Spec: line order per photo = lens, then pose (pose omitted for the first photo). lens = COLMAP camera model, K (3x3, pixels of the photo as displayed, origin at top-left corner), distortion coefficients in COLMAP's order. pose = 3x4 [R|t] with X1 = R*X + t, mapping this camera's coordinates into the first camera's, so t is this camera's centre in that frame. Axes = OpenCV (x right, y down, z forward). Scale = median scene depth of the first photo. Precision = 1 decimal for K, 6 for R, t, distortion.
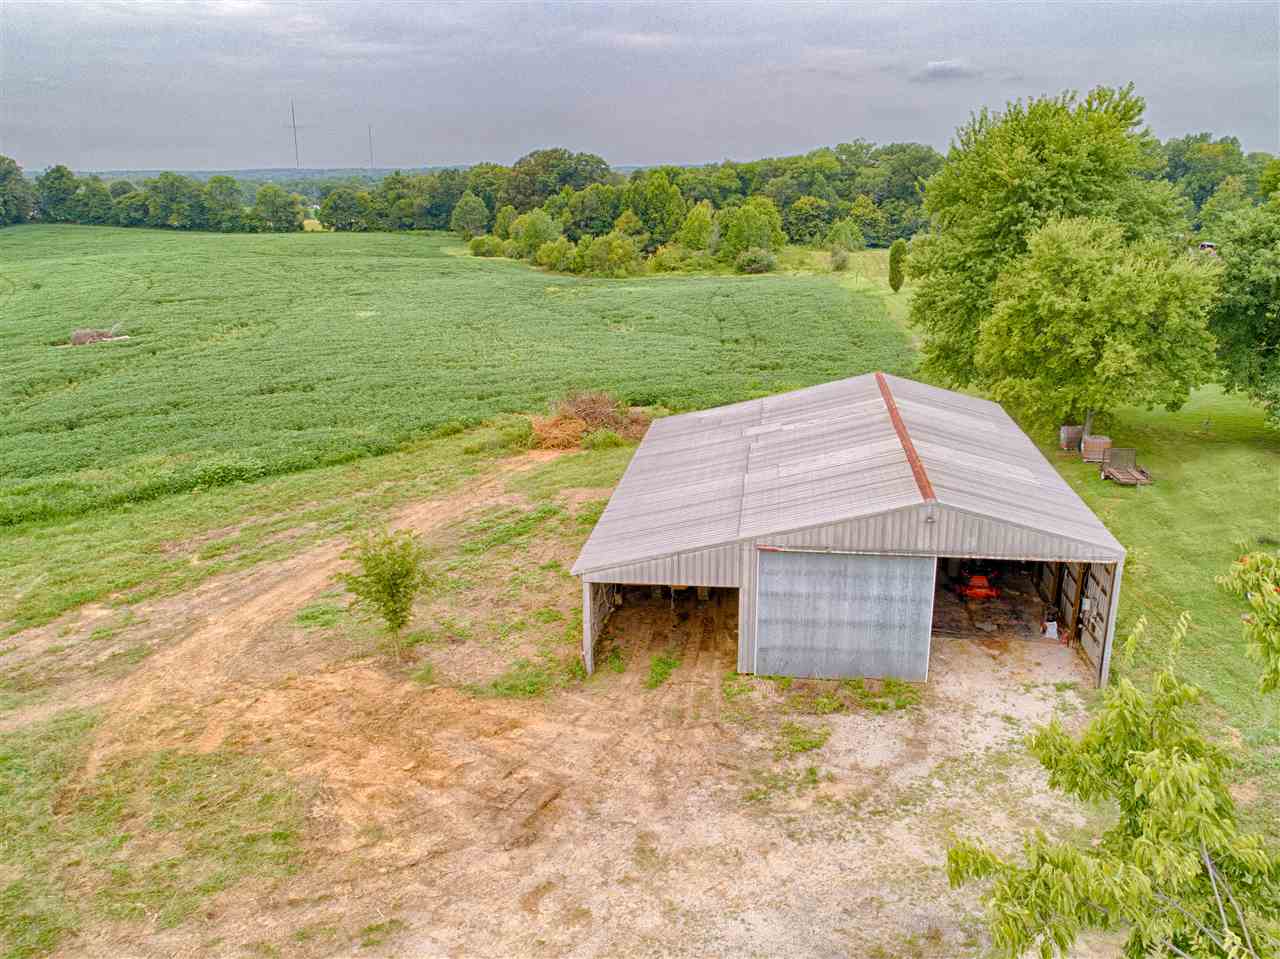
lens RADIAL K [[989.4, 0, 678.3], [0, 989.4, 475.9], [0, 0, 1]] dist [-0.037864, 0.003990]
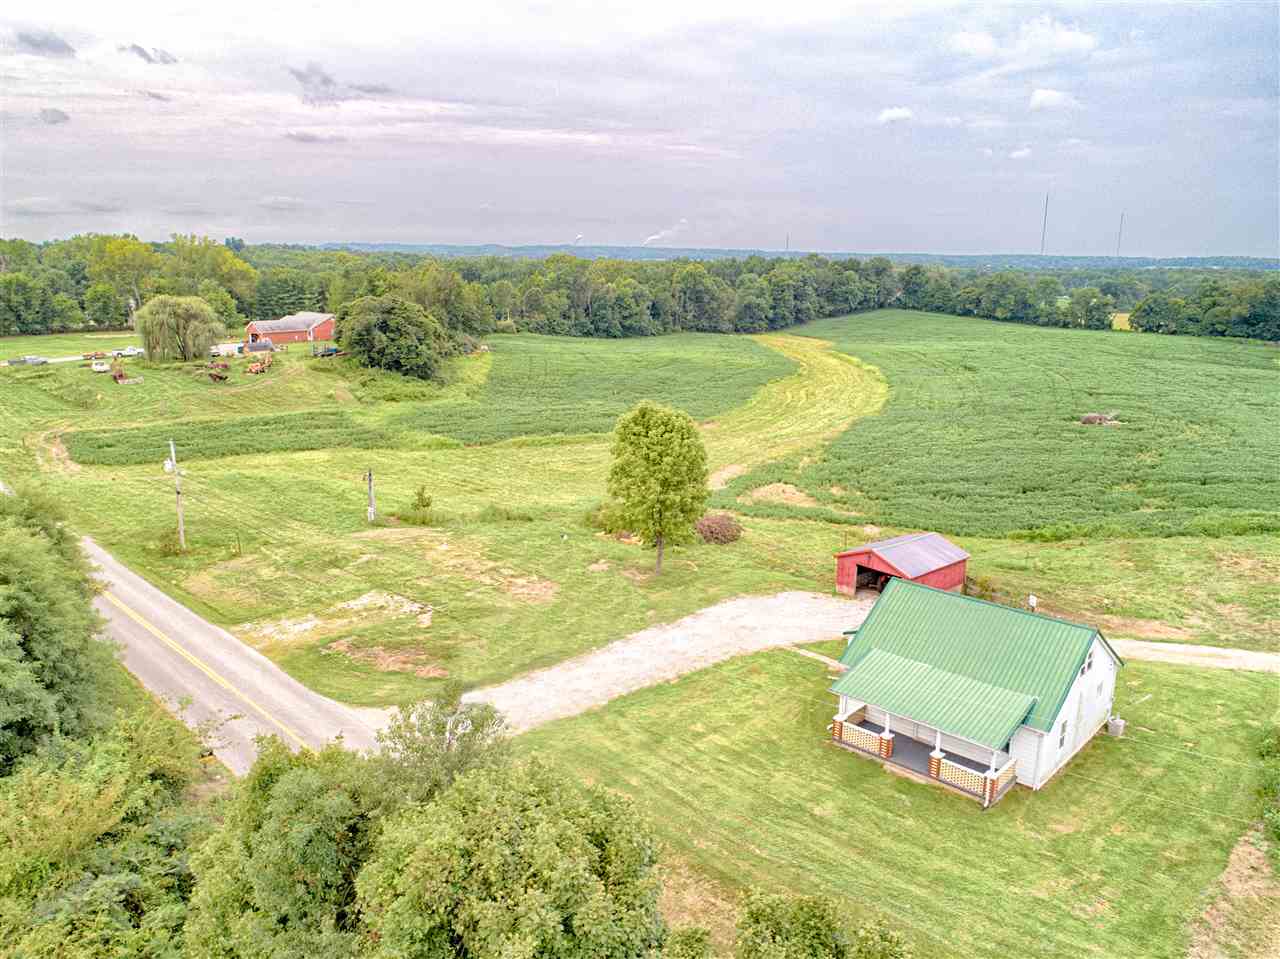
lens RADIAL K [[966.3, 0, 654.9], [0, 966.3, 478.4], [0, 0, 1]] dist [-0.006049, 0.004509]
pose [[0.754281, 0.162270, -0.636183, -0.048407], [-0.208669, 0.977984, 0.002048, 0.024135], [0.622509, 0.131207, 0.771536, -0.156993]]
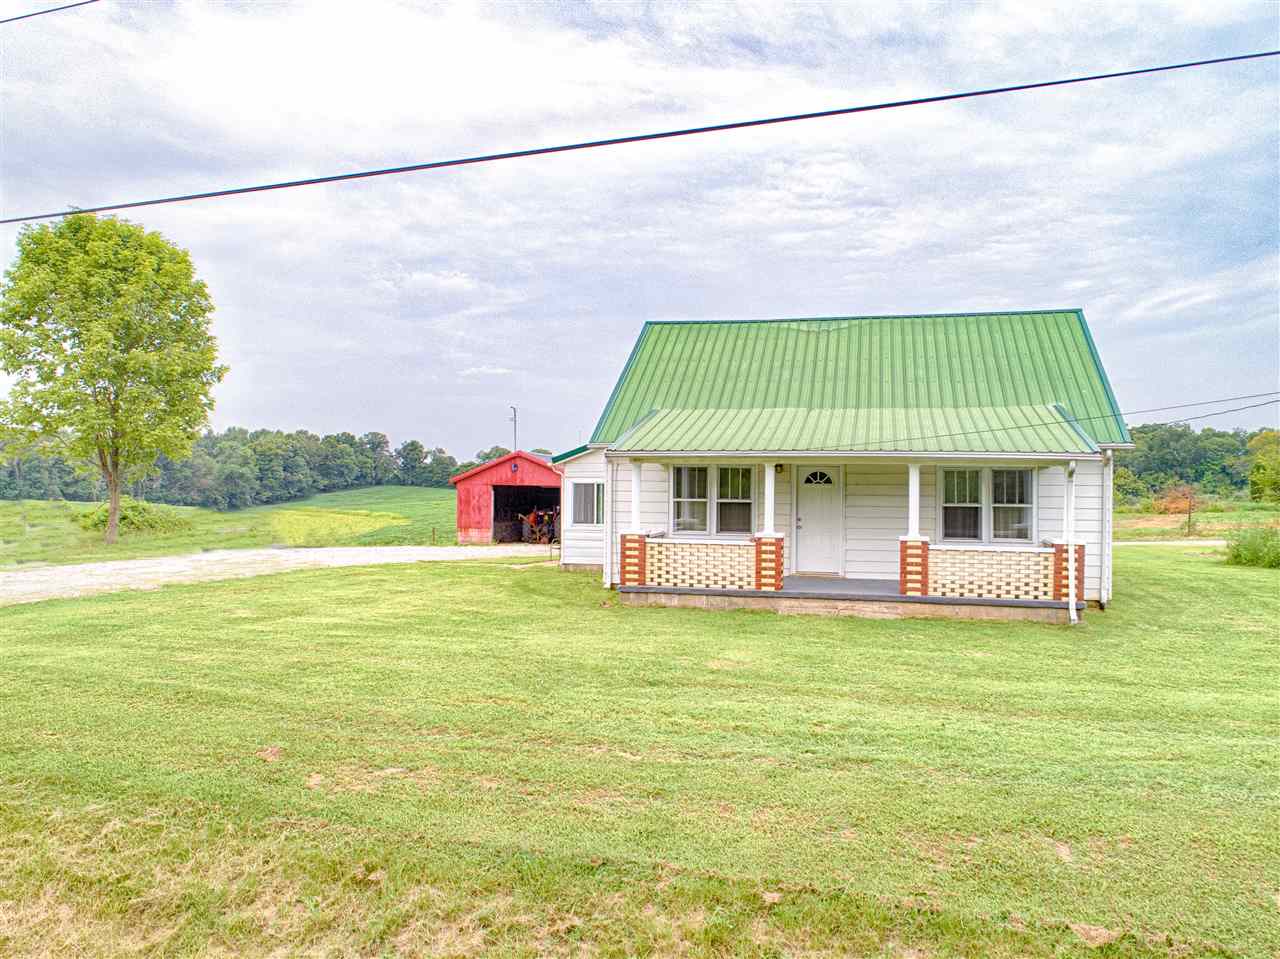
lens RADIAL K [[969.2, 0, 632.9], [0, 969.2, 461.1], [0, 0, 1]] dist [-0.006436, 0.001497]
pose [[0.975690, 0.005466, -0.219089, -0.093493], [-0.072924, 0.950820, -0.301037, 0.060443], [0.206669, 0.309695, 0.928104, -0.089214]]
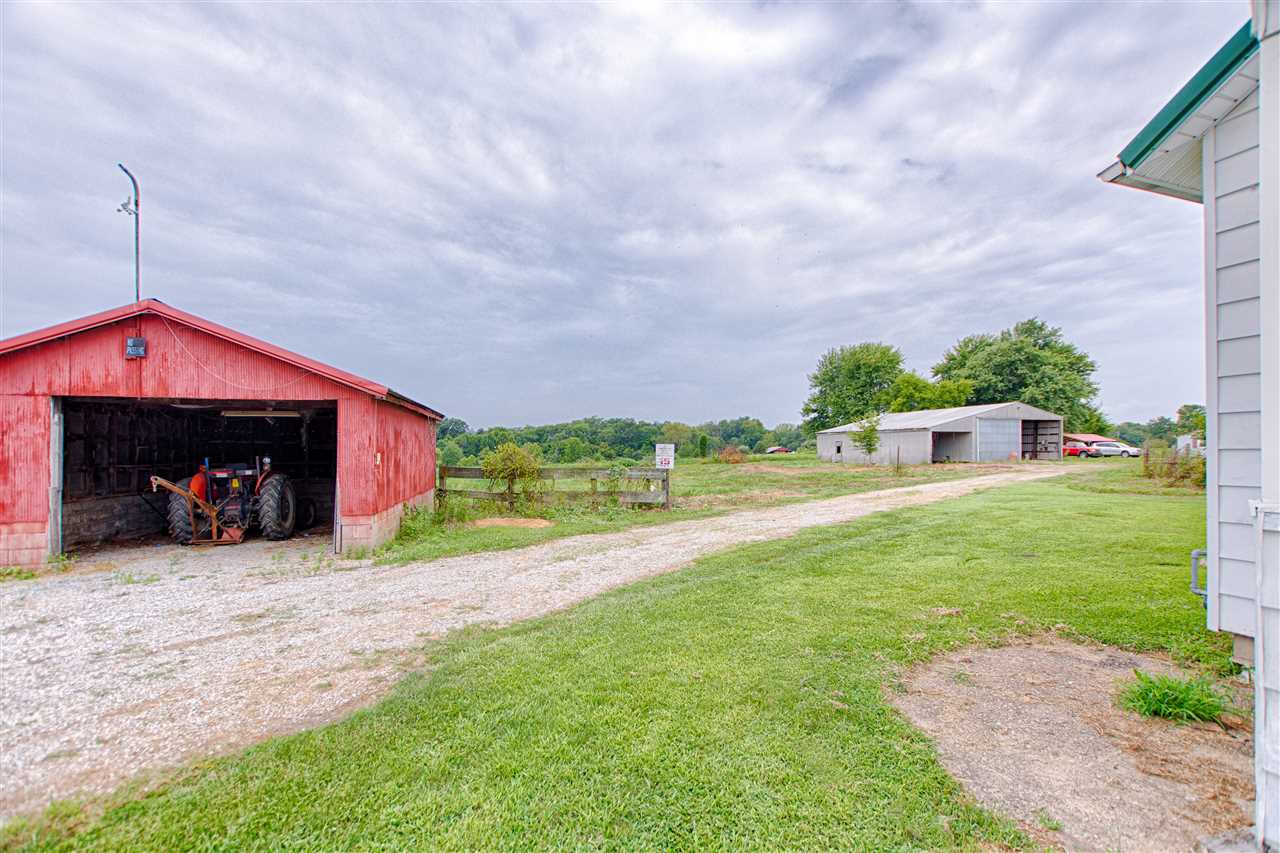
lens RADIAL K [[570.0, 0, 643.0], [0, 570.0, 450.4], [0, 0, 1]] dist [-0.000293, -0.000004]
pose [[0.936545, -0.000952, 0.350546, -0.118148], [0.104237, 0.955520, -0.275892, 0.042520], [-0.334691, 0.294925, 0.894987, -0.019923]]
